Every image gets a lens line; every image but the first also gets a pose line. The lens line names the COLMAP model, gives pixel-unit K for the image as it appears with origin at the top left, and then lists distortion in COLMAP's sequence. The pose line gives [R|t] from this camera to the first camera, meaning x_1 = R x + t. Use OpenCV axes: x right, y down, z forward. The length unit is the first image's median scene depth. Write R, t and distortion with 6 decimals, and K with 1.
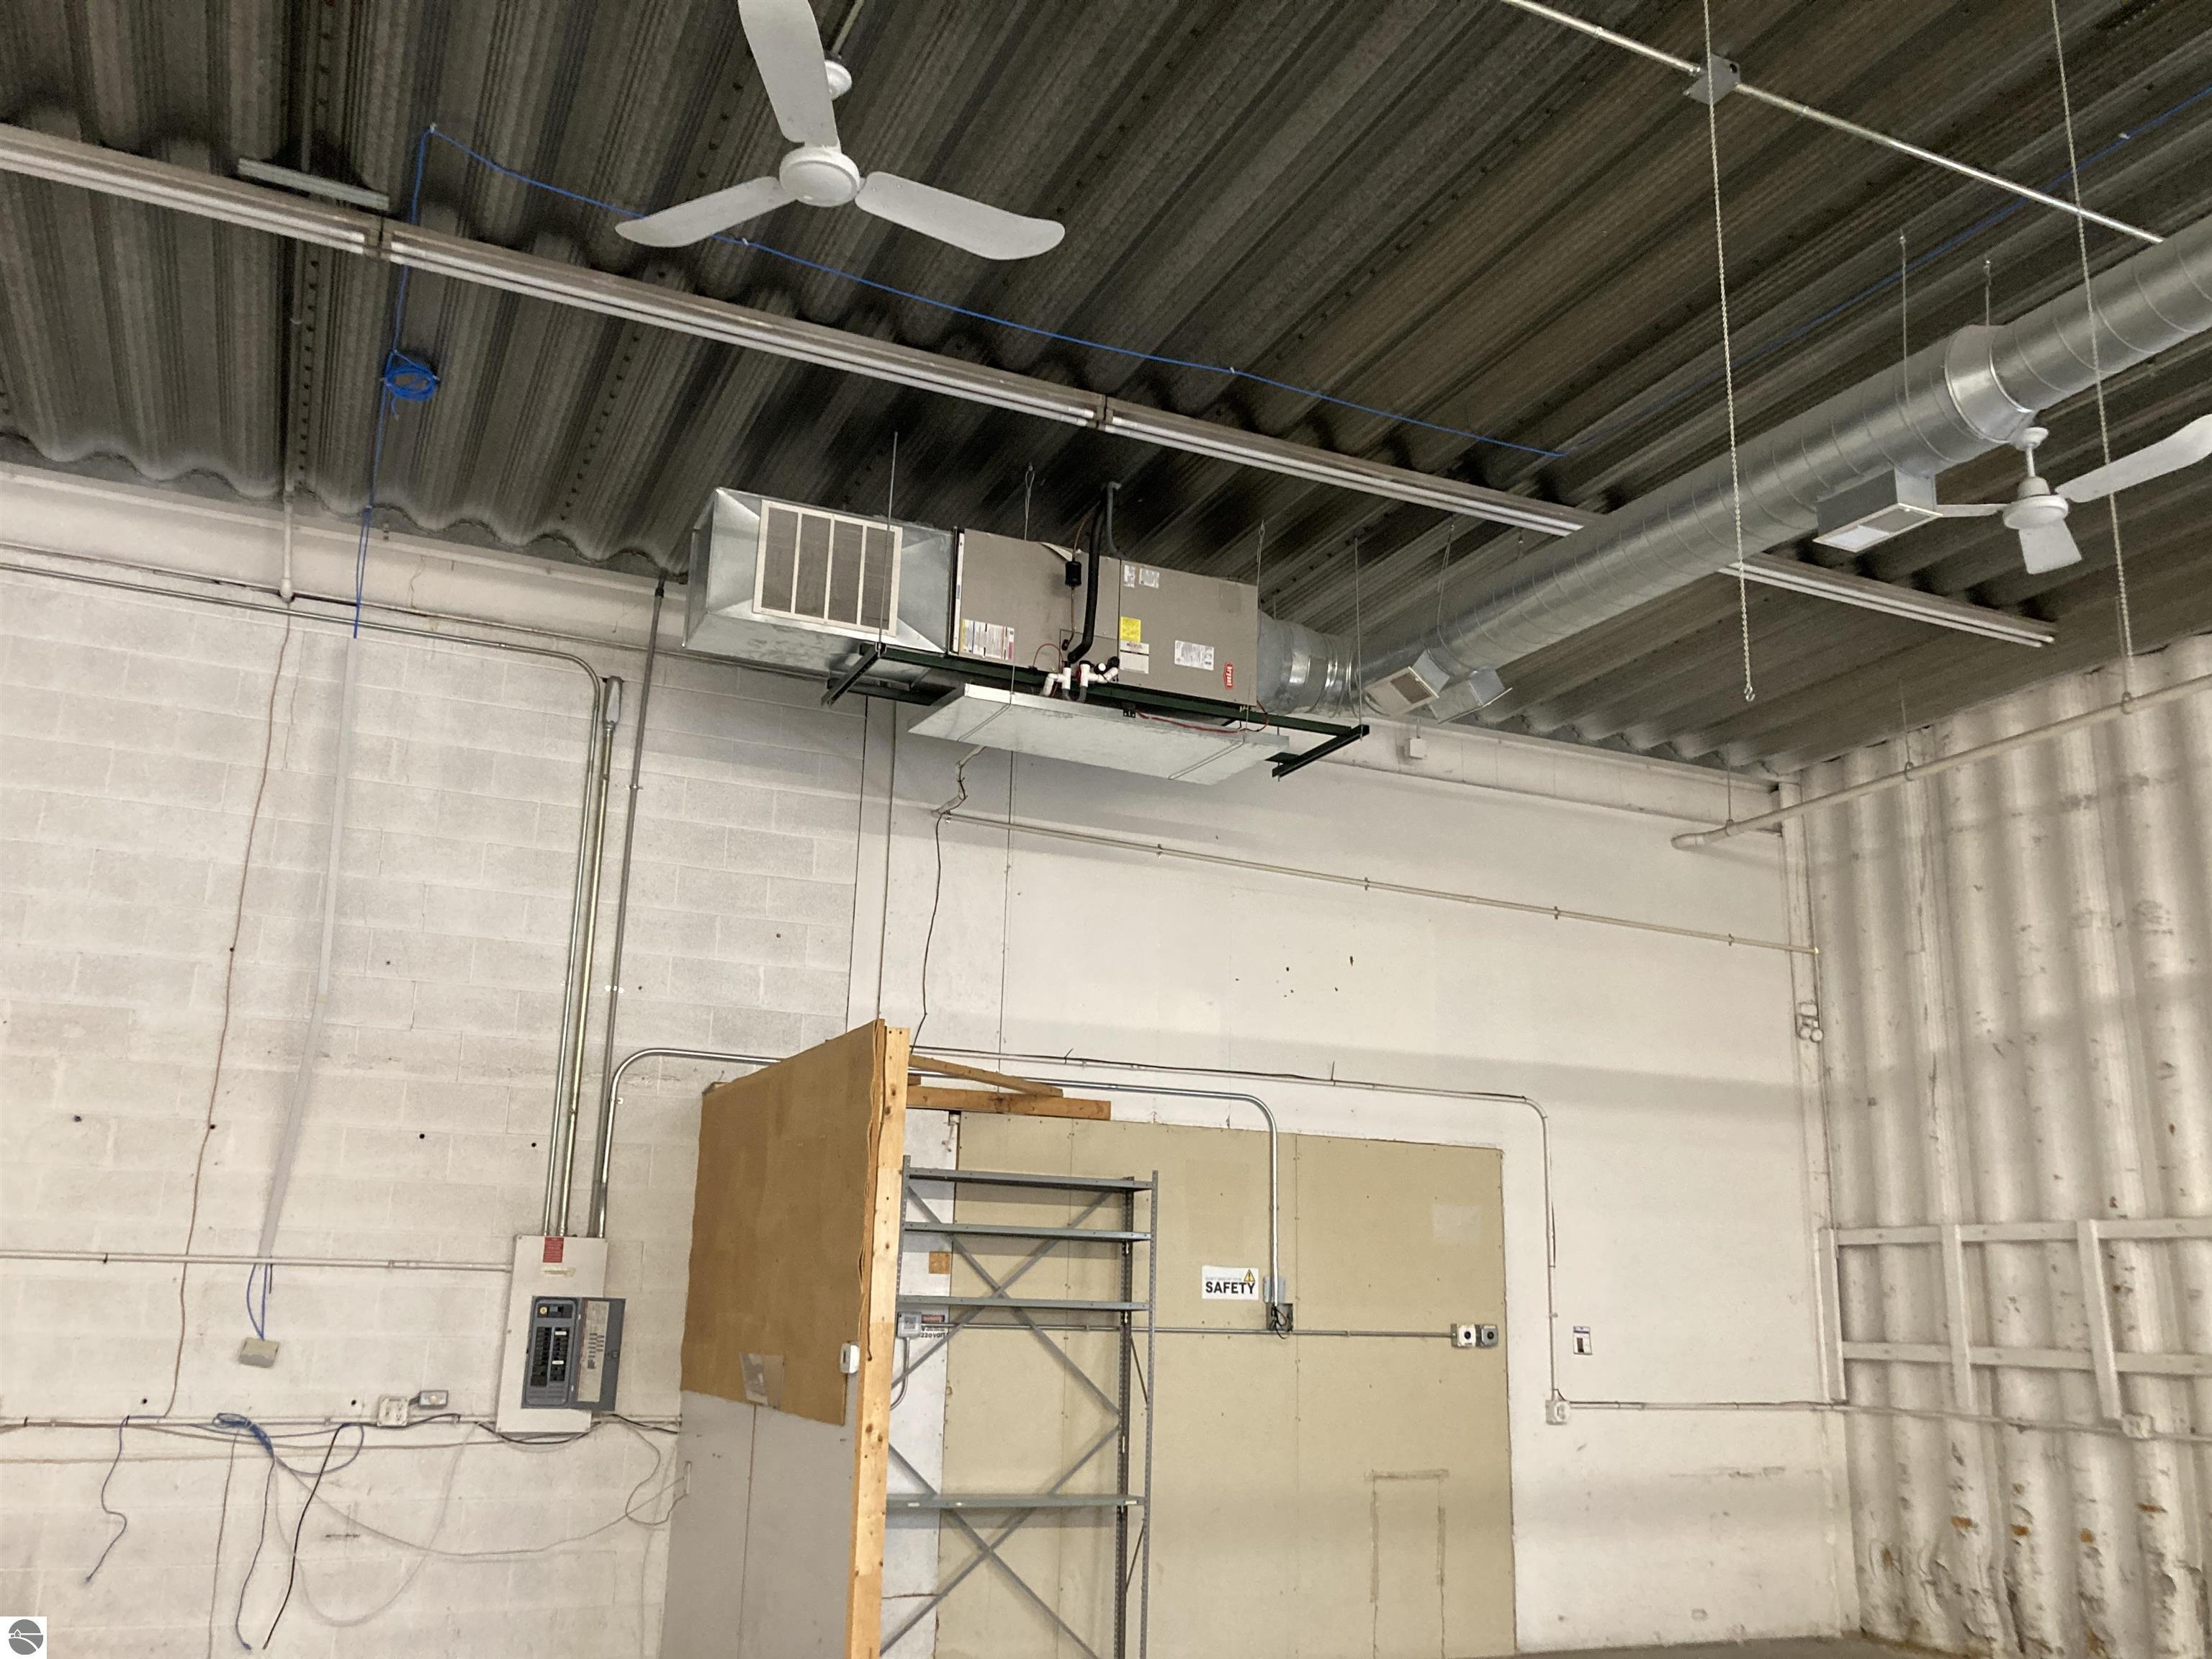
lens RADIAL K [[1809.7, 0, 1111.3], [0, 1809.7, 808.8], [0, 0, 1]] dist [0.016388, -0.009176]
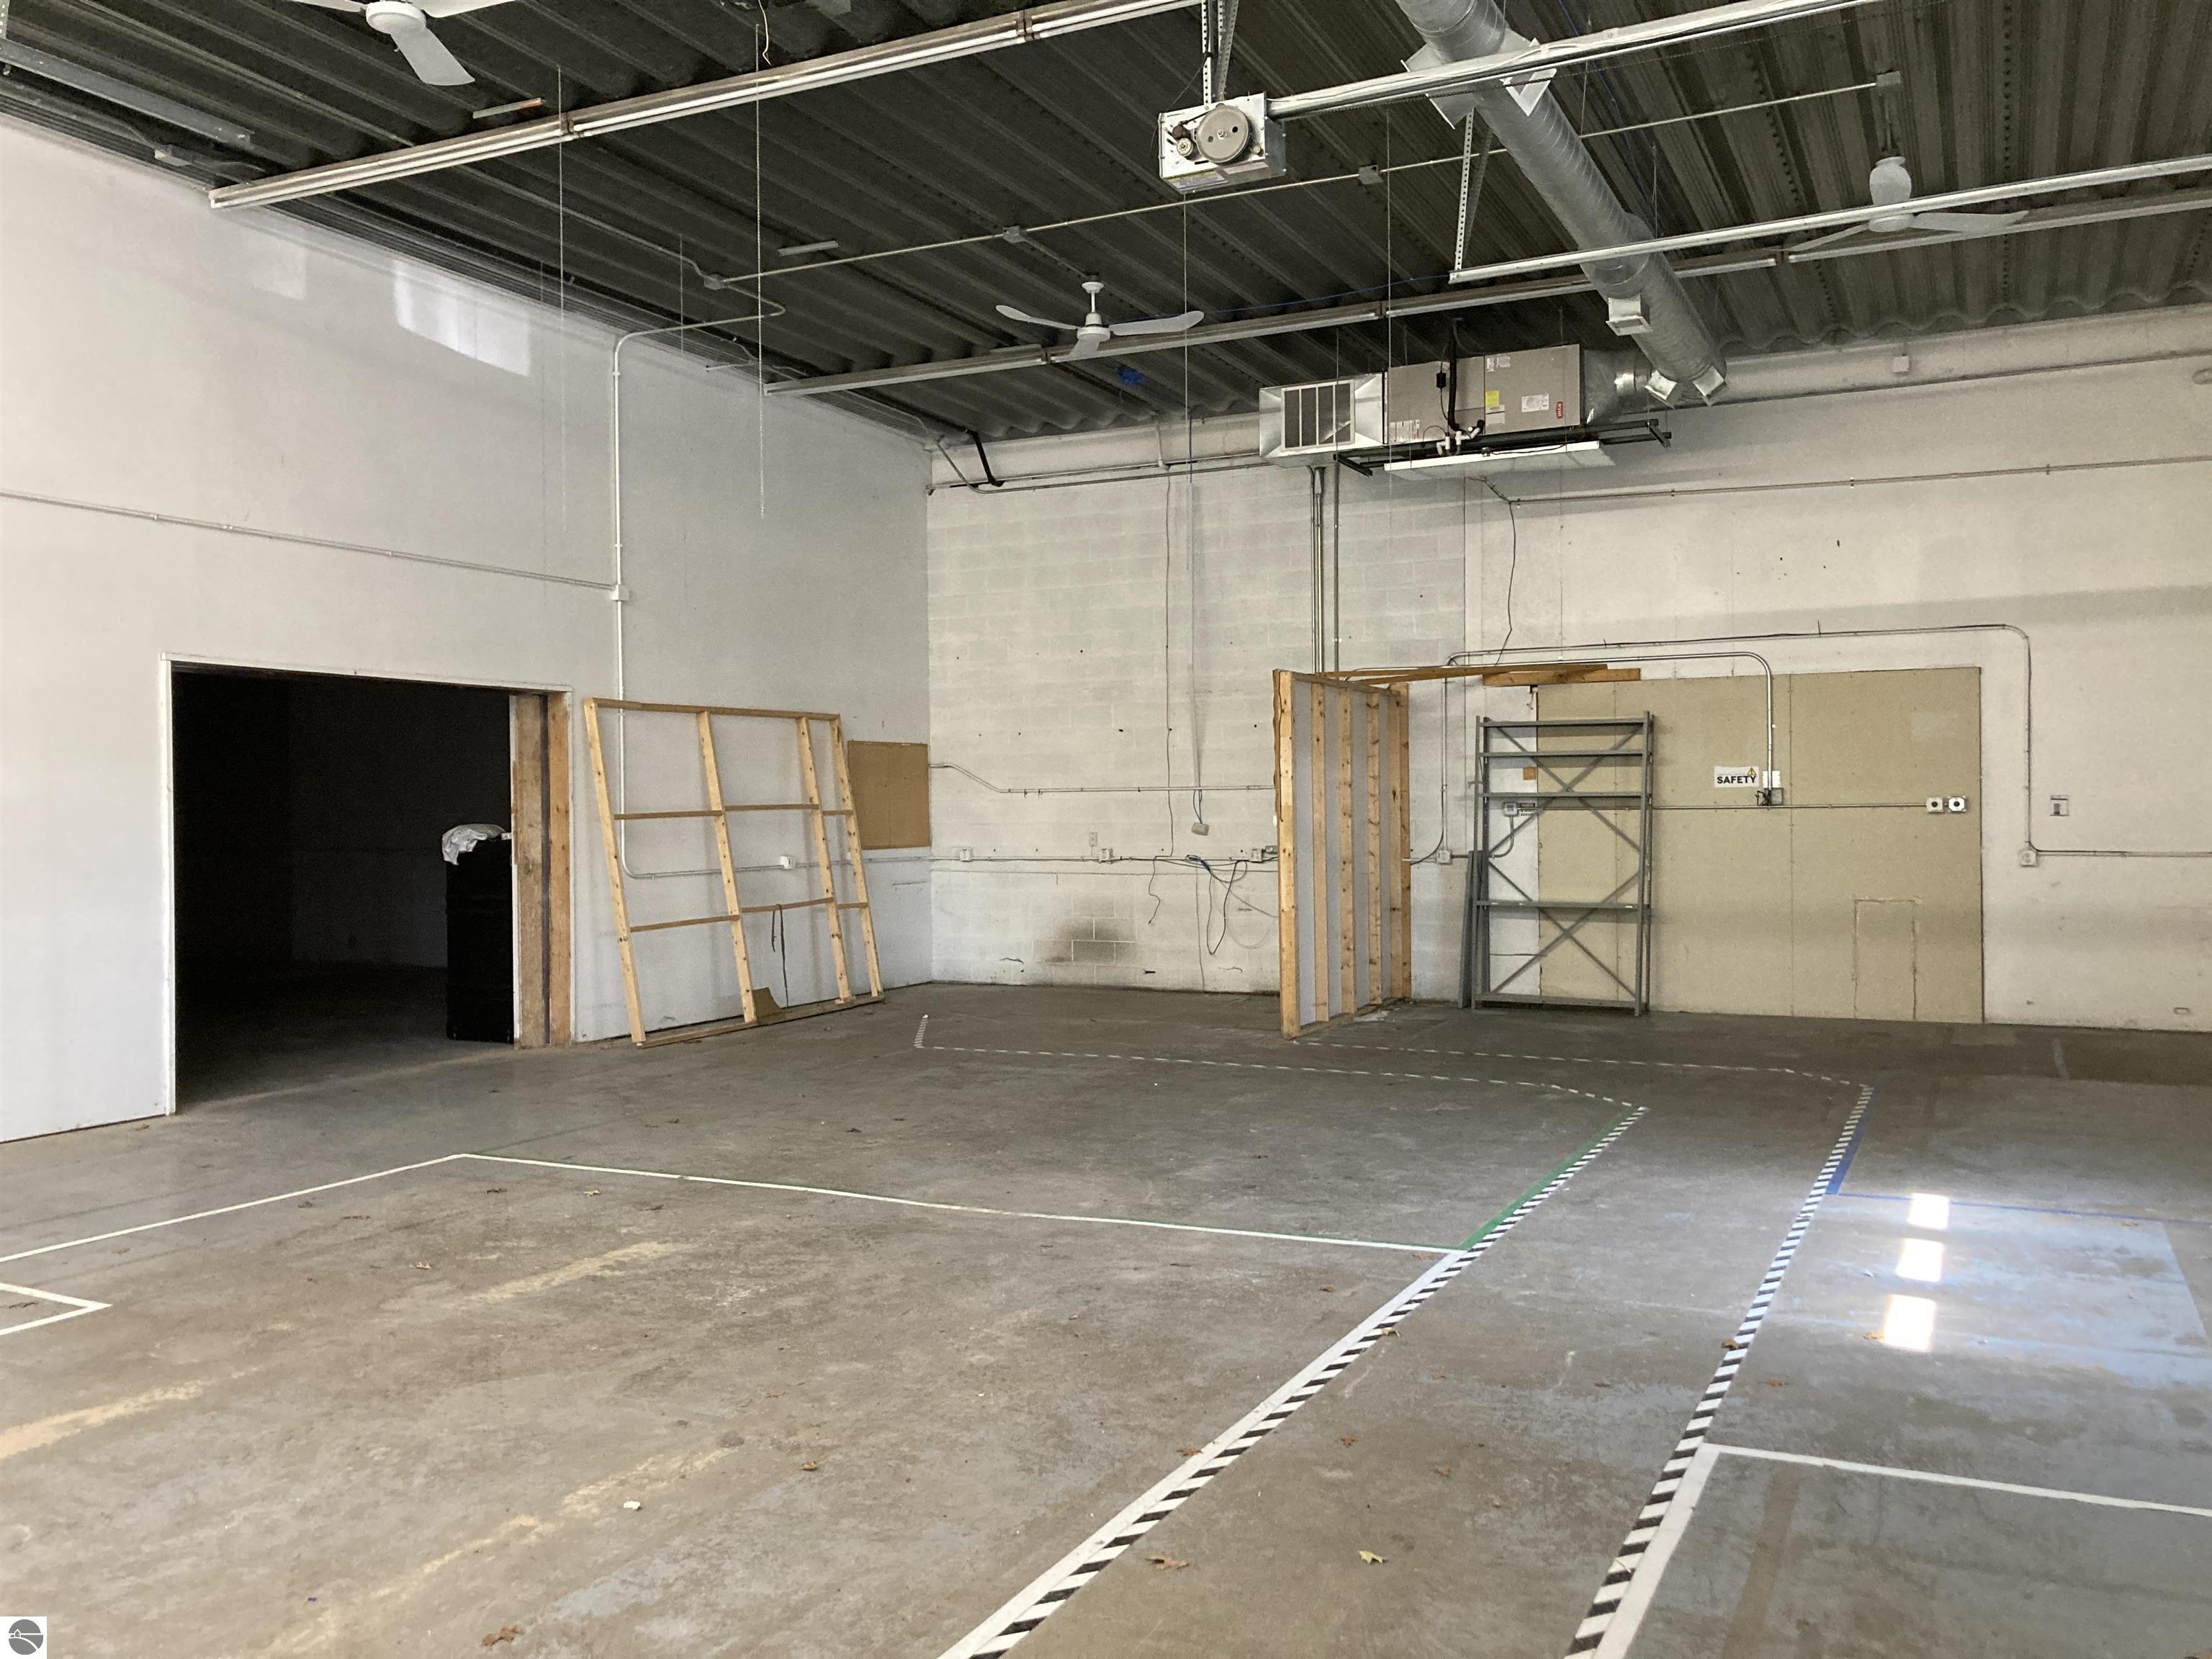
lens RADIAL K [[1809.7, 0, 1107.0], [0, 1809.7, 837.5], [0, 0, 1]] dist [0.016388, -0.009176]
pose [[0.626101, -0.019243, -0.779504, 0.984735], [0.228564, 0.960311, 0.159877, -0.054883], [0.745490, -0.278266, 0.605650, -0.343930]]
